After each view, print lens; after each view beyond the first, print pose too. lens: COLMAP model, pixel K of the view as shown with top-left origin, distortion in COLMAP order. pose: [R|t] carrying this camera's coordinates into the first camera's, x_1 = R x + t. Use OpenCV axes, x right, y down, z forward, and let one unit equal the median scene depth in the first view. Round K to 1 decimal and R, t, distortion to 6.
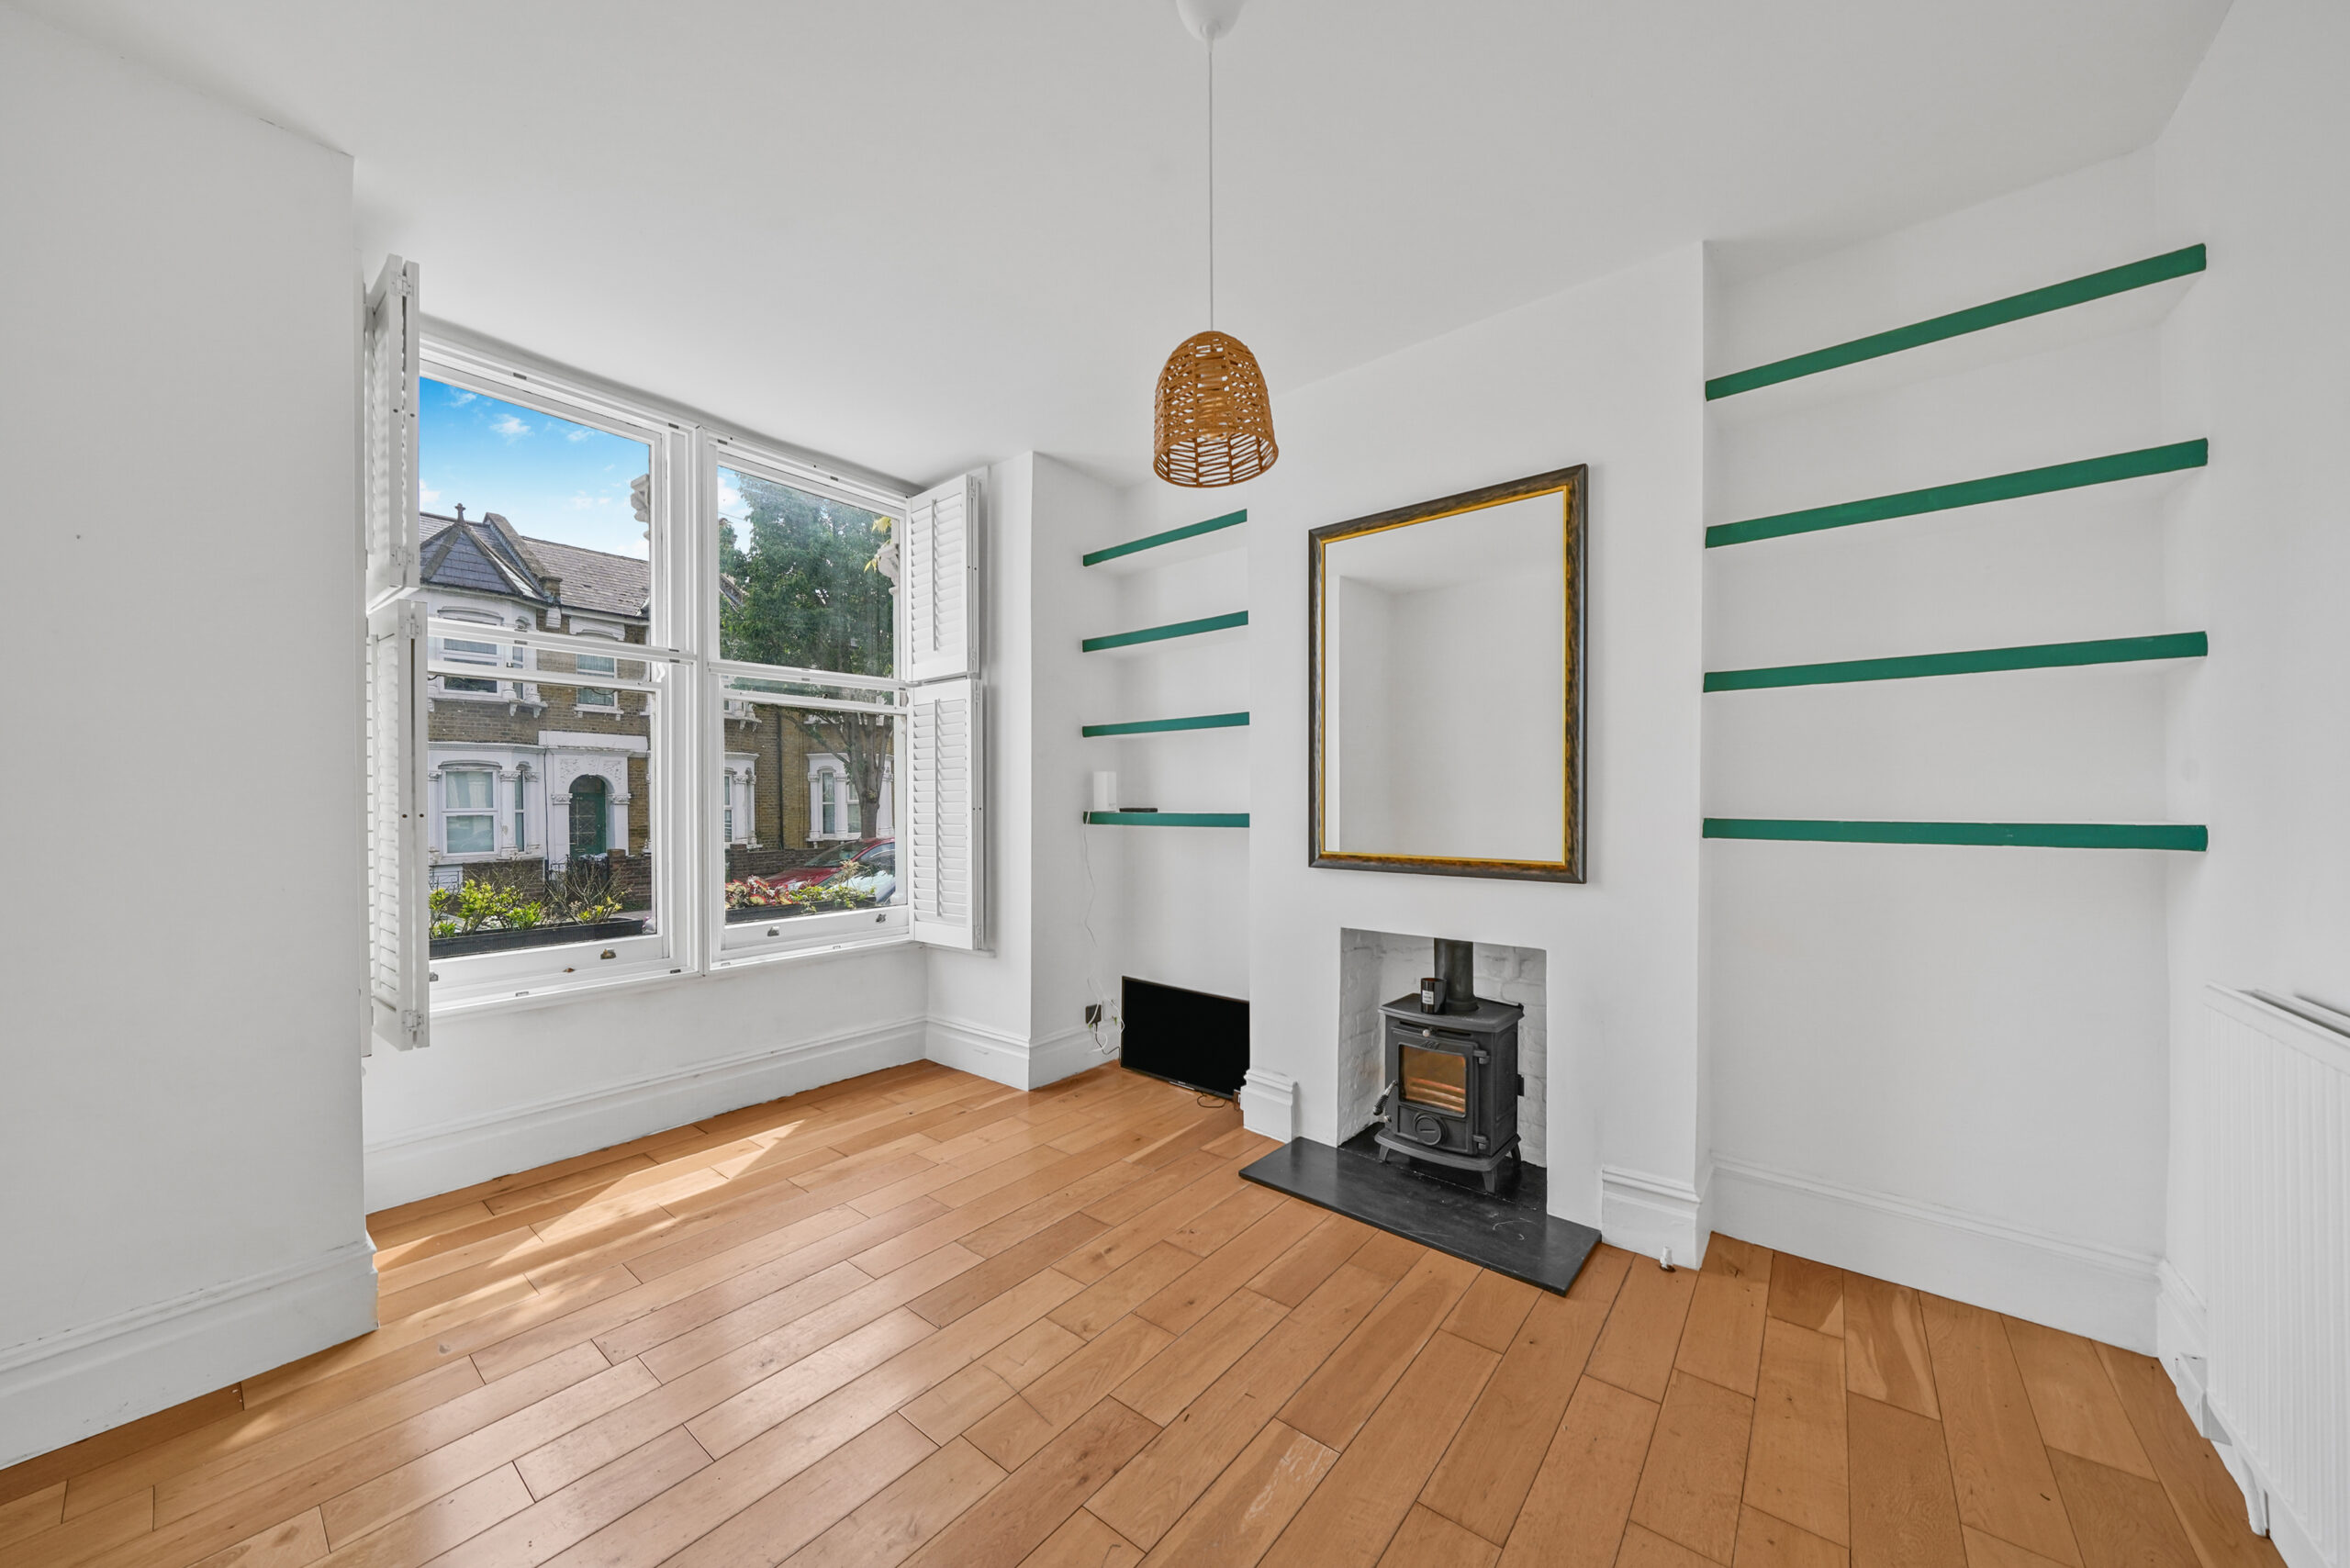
lens RADIAL K [[809.0, 0, 1164.5], [0, 809.0, 807.0], [0, 0, 1]] dist [-0.000943, -0.000221]
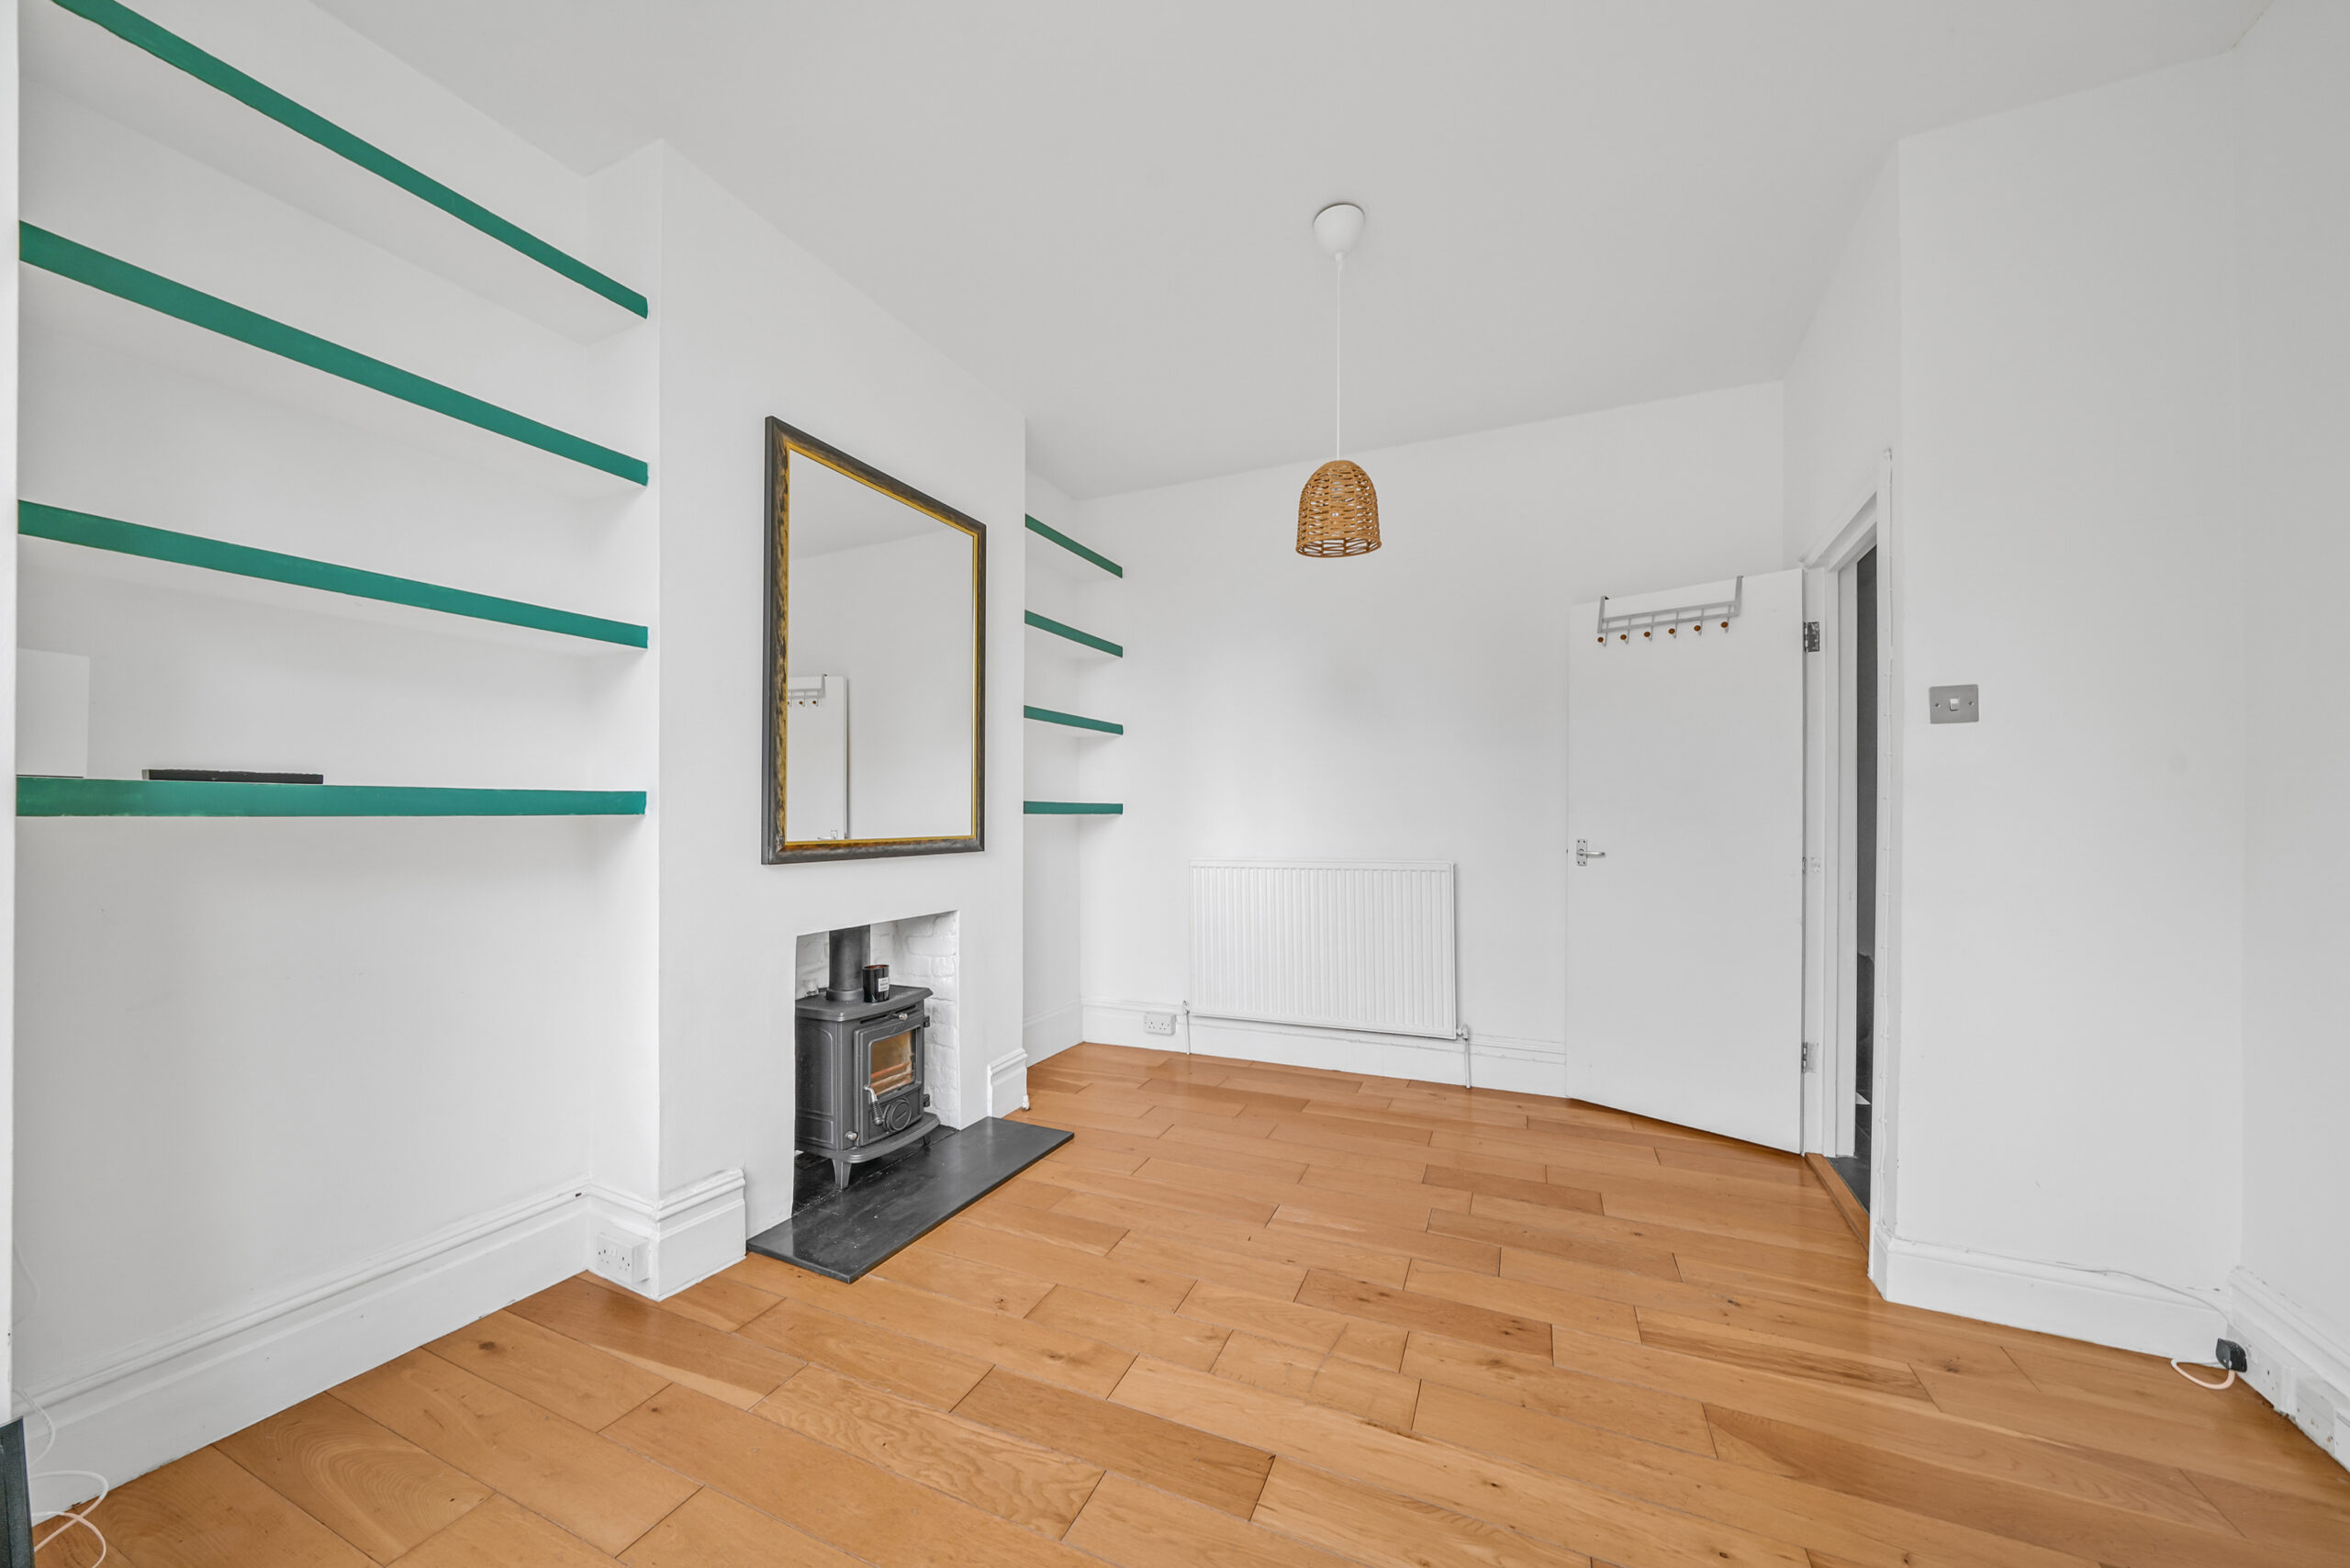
lens RADIAL K [[809.0, 0, 1164.5], [0, 809.0, 807.0], [0, 0, 1]] dist [-0.000943, -0.000221]
pose [[-0.238715, 0.005951, 0.971071, -0.785154], [0.001872, 0.999982, -0.005668, 0.032335], [-0.971088, 0.000464, -0.238722, 1.015953]]
